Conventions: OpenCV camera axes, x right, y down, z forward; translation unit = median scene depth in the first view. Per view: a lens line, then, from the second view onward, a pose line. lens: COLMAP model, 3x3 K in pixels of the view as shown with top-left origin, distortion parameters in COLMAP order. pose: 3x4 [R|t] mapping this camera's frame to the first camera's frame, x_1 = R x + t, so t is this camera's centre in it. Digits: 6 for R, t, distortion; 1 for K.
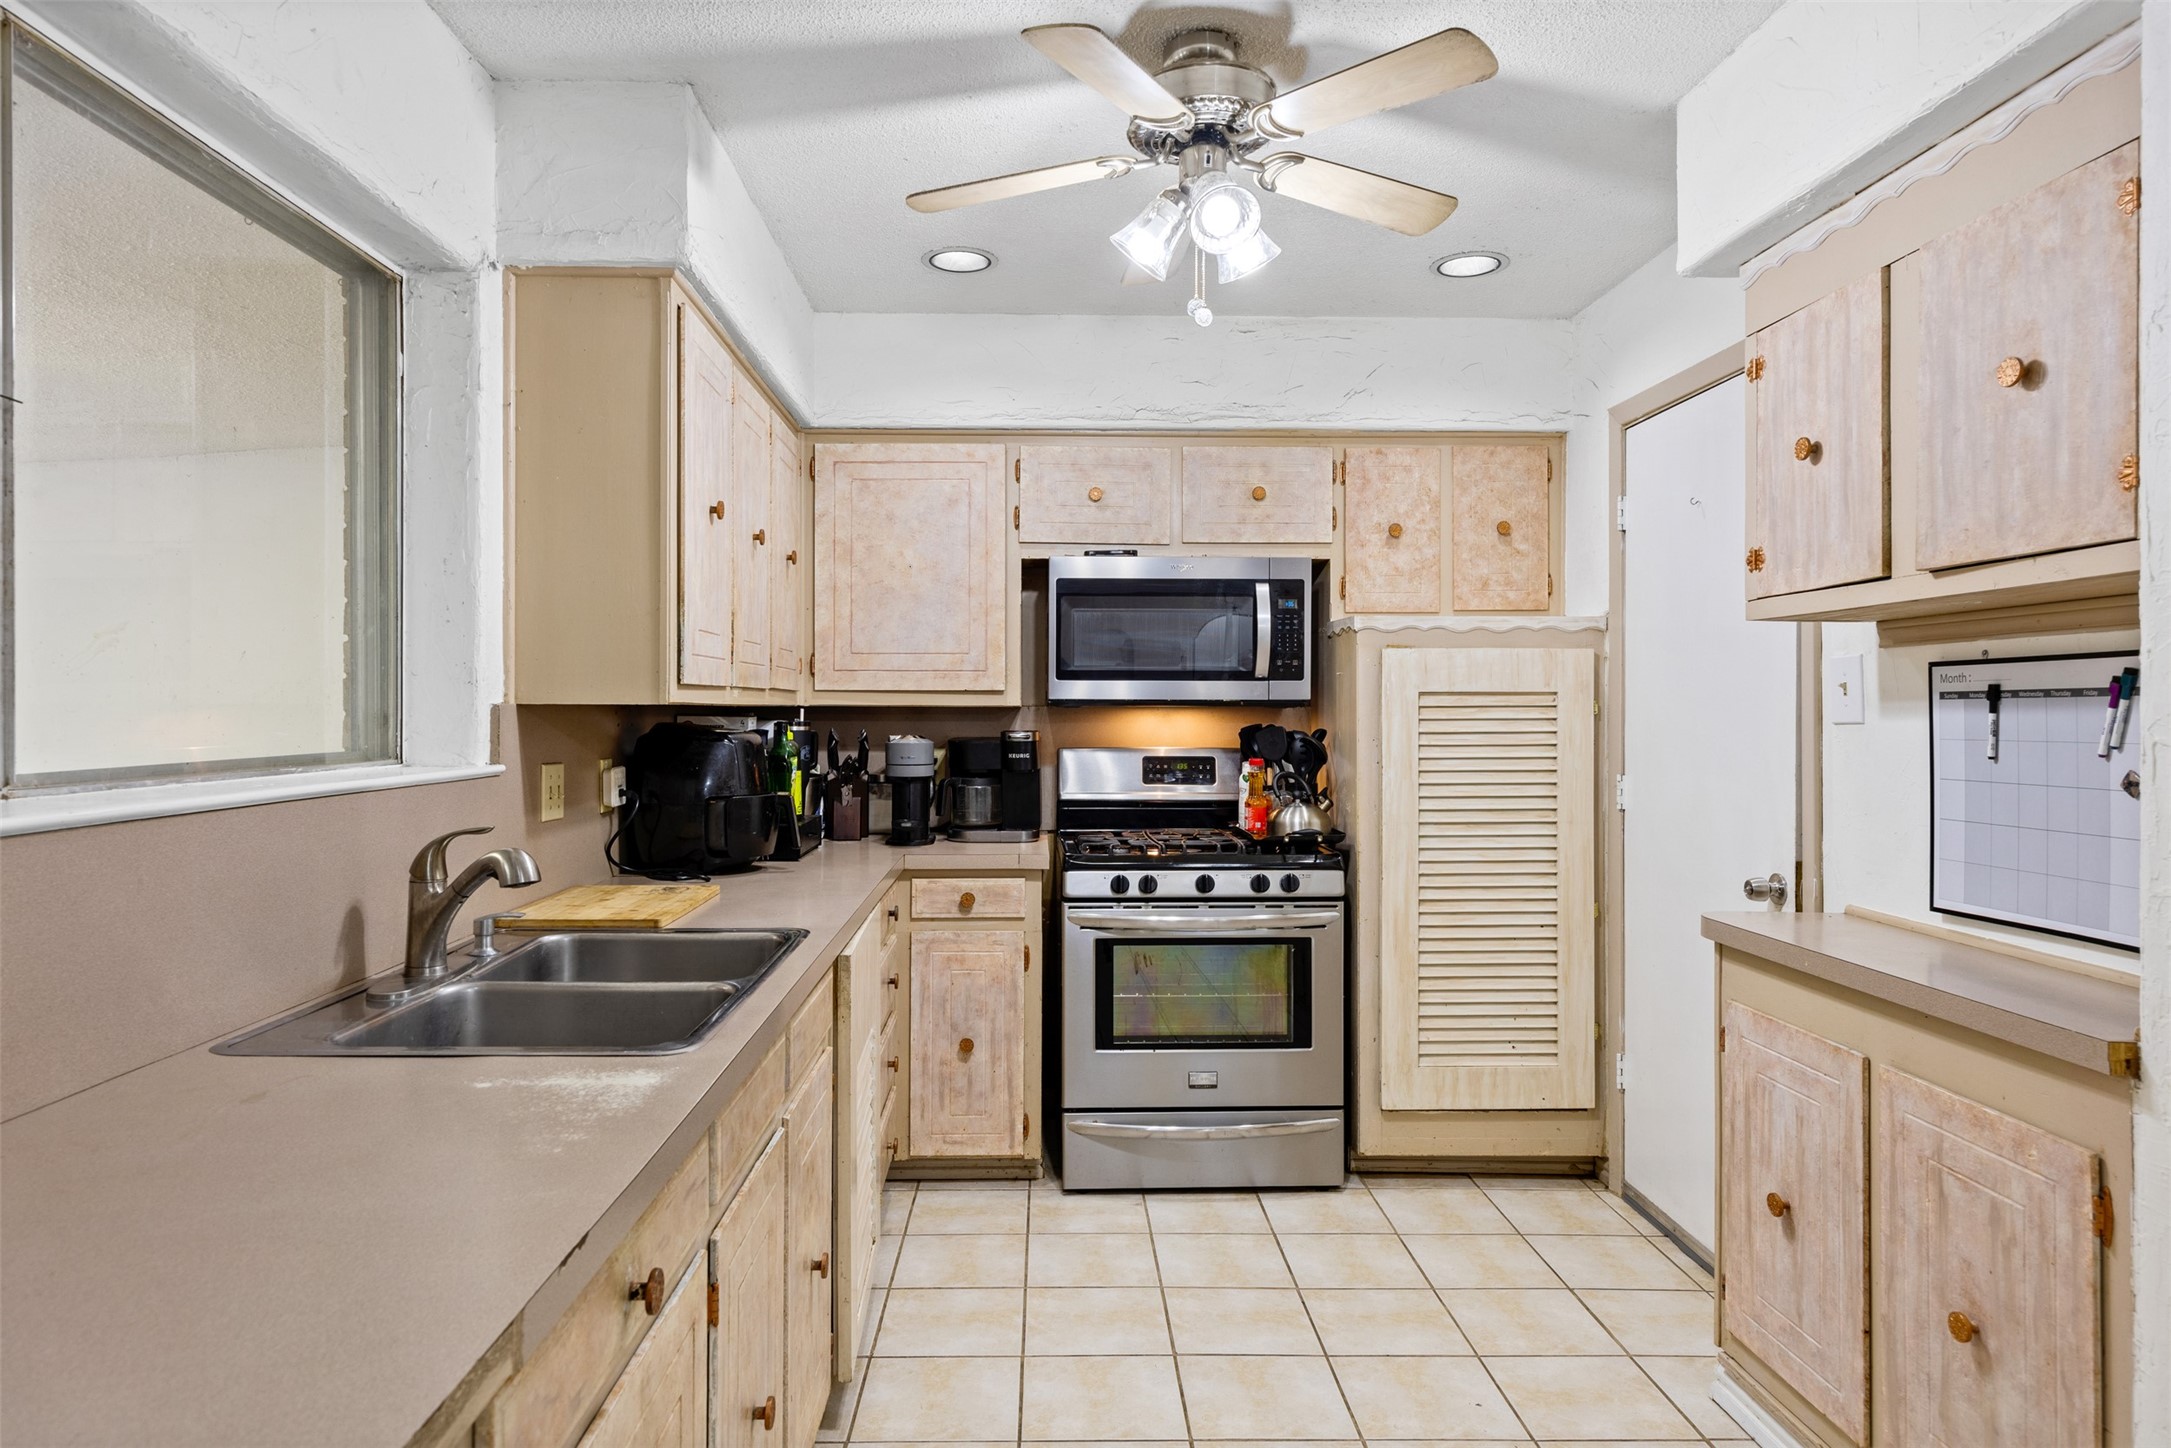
lens RADIAL K [[1306.4, 0, 1064.2], [0, 1306.4, 706.5], [0, 0, 1]] dist [-0.001308, 0.000981]
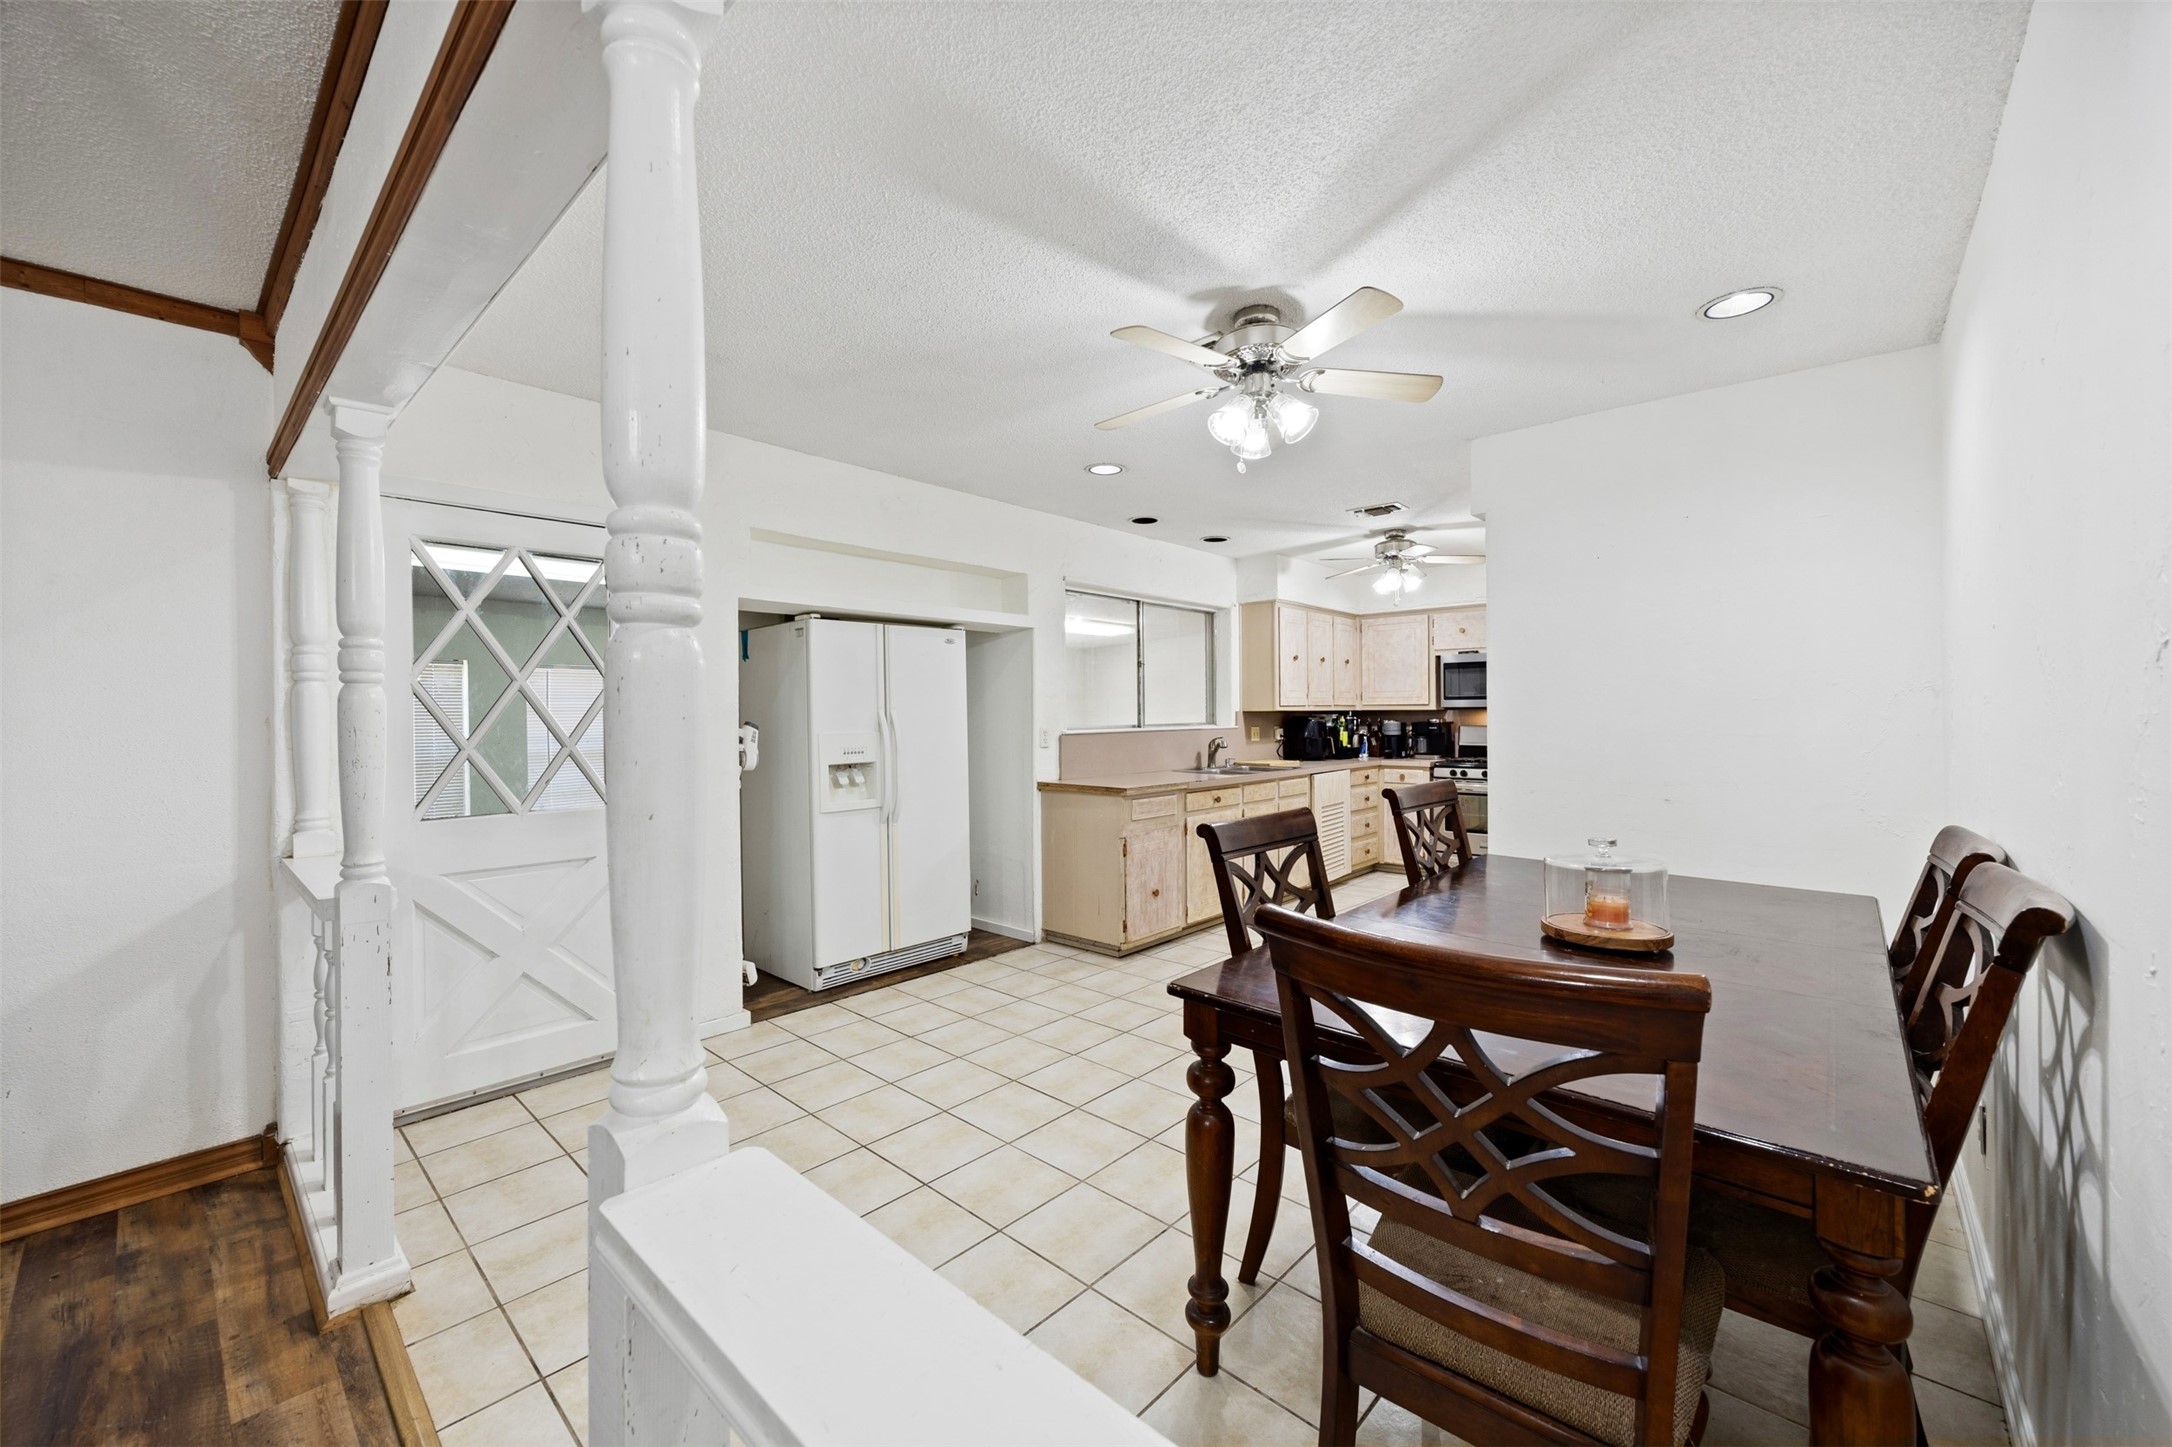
lens RADIAL K [[843.9, 0, 1092.9], [0, 843.9, 715.7], [0, 0, 1]] dist [-0.001802, -0.000067]
pose [[0.728941, -0.006847, -0.684543, 0.709218], [0.010985, 0.999938, 0.001696, 0.001548], [0.684489, -0.008756, 0.728971, -0.841674]]
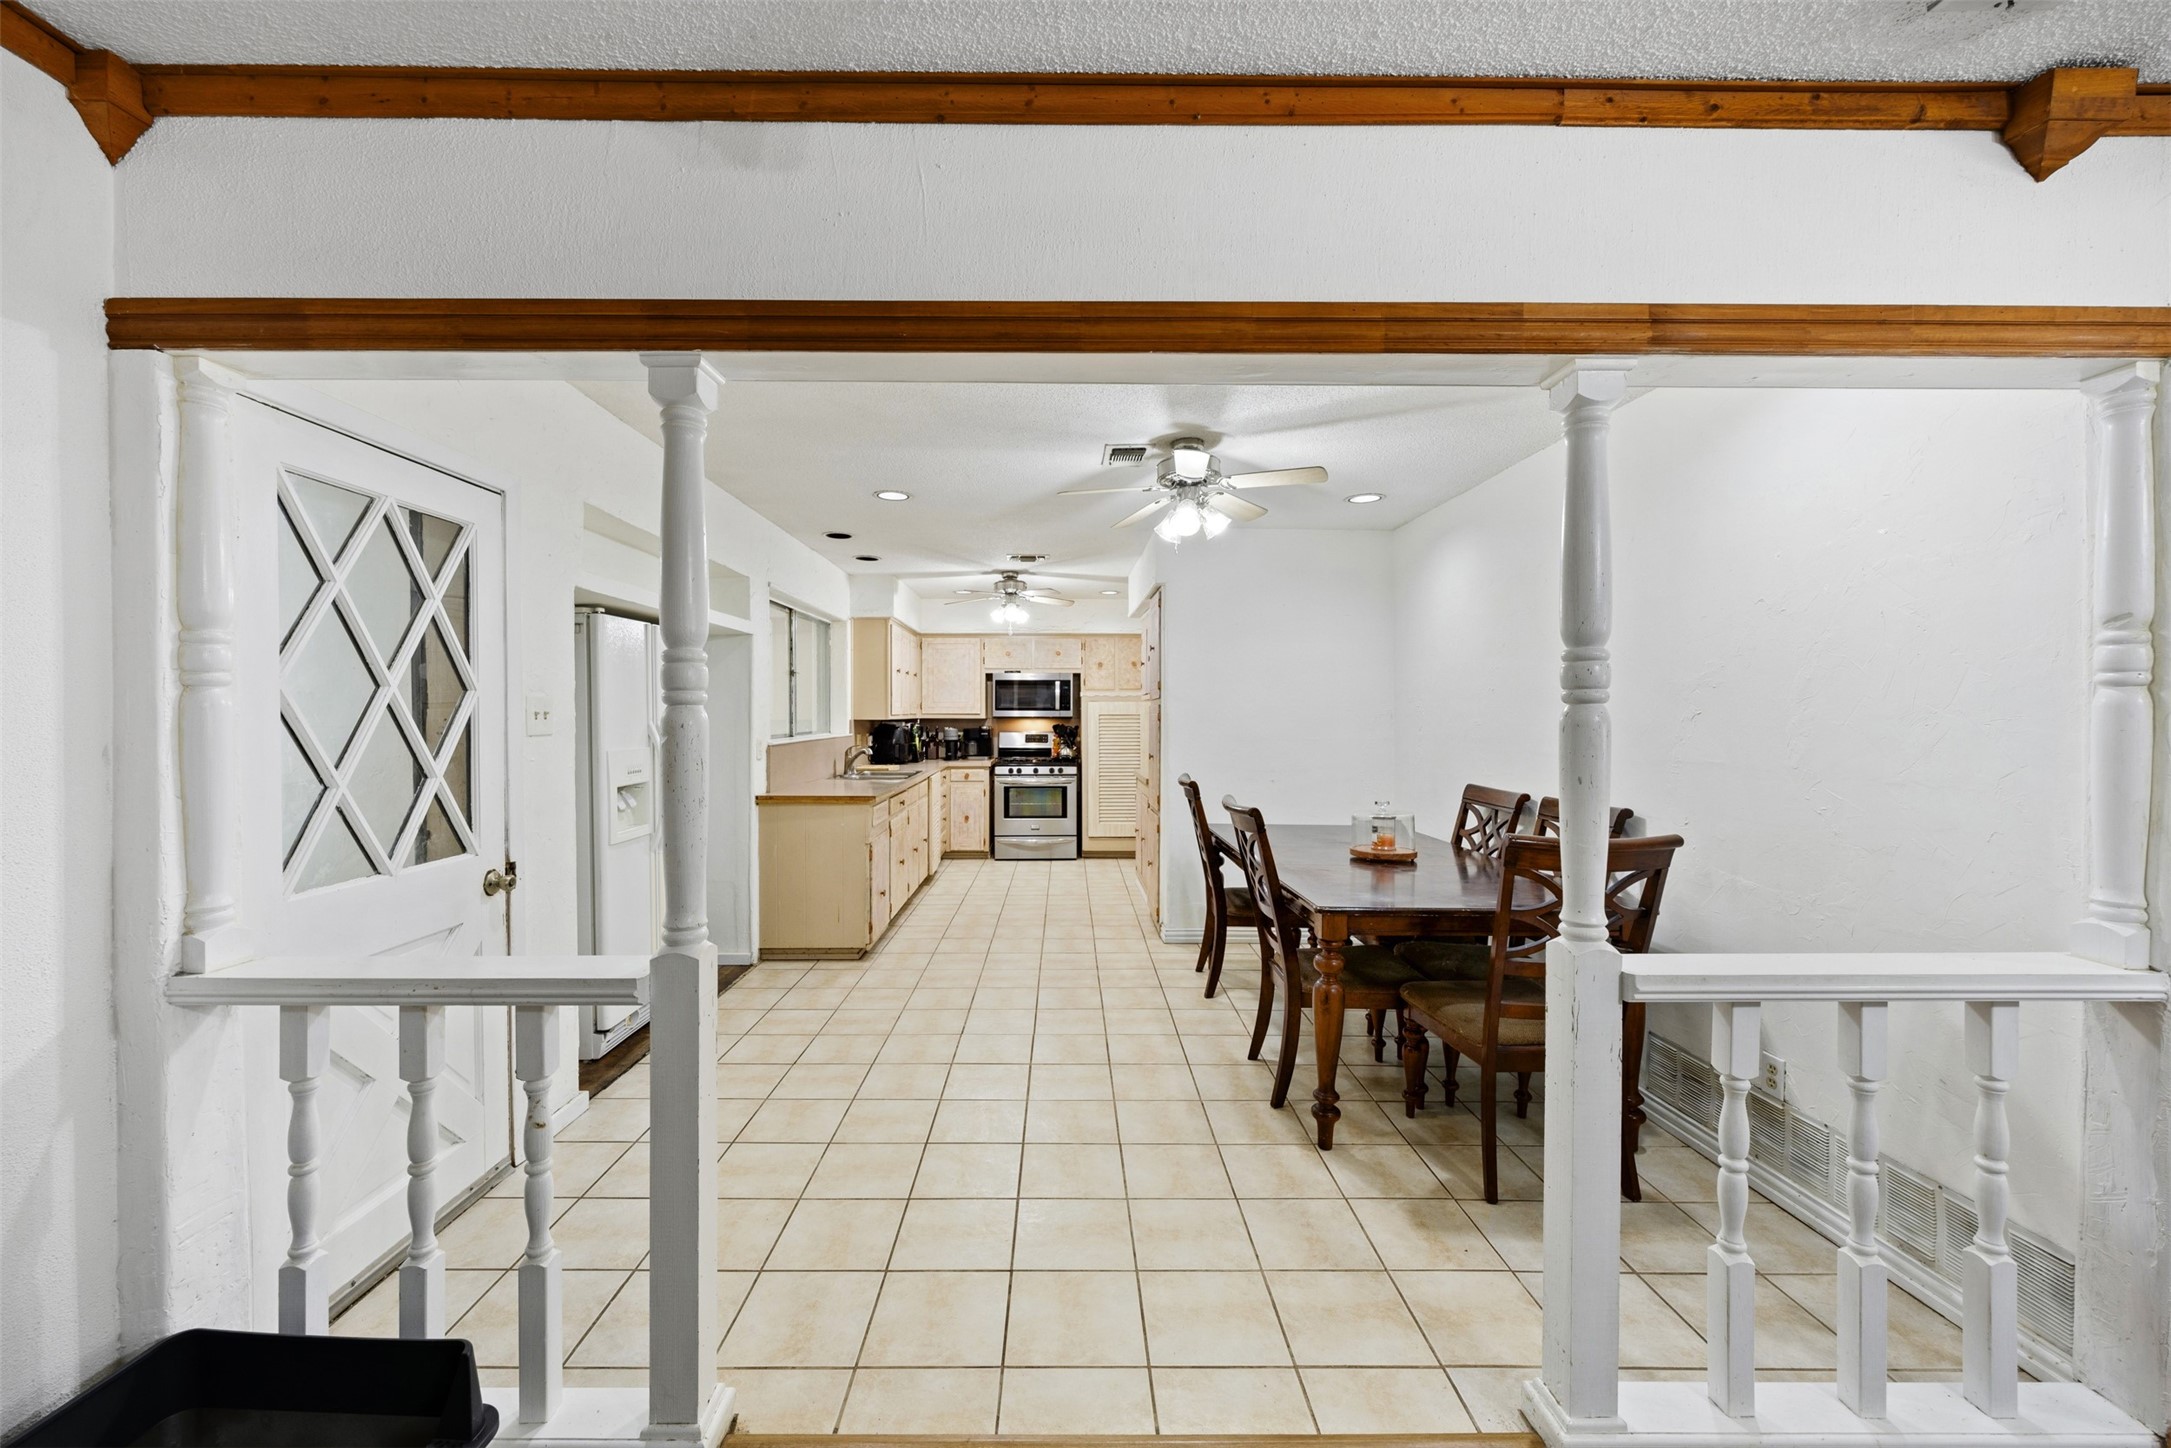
lens RADIAL K [[843.5, 0, 1067.7], [0, 843.5, 722.2], [0, 0, 1]] dist [-0.001802, -0.000067]
pose [[0.999941, -0.000411, -0.010813, 0.212437], [0.000550, 0.999917, 0.012853, -0.019800], [0.010807, -0.012858, 0.999859, -1.201442]]
